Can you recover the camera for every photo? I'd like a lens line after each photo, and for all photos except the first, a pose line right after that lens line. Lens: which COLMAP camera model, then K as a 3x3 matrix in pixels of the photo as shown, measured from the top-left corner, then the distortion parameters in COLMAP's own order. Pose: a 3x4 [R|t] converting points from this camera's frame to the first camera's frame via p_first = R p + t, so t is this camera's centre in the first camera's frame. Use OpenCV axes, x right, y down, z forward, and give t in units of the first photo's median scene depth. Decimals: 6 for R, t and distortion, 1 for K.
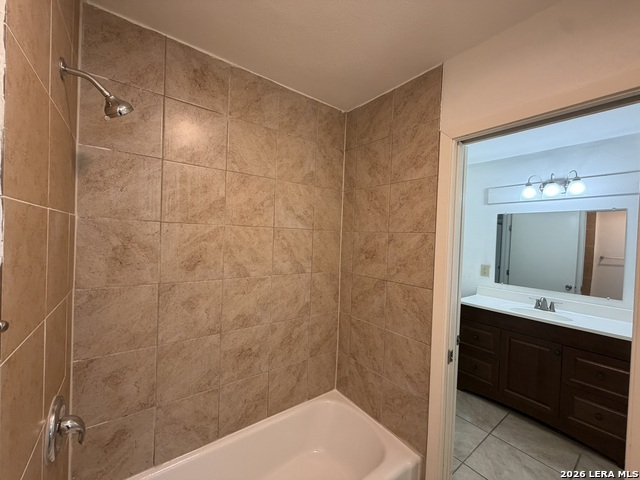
lens RADIAL K [[255.5, 0, 318.9], [0, 255.5, 239.0], [0, 0, 1]] dist [-0.001514, -0.000001]
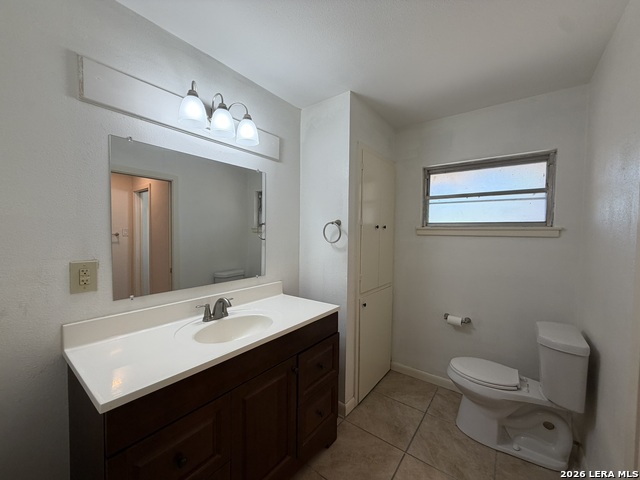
lens RADIAL K [[255.5, 0, 318.1], [0, 255.5, 241.8], [0, 0, 1]] dist [-0.001514, -0.000001]
pose [[-0.269123, -0.072306, 0.960388, 0.204771], [-0.007982, 0.997311, 0.072849, 0.042092], [-0.963073, 0.011939, -0.268977, 0.791300]]
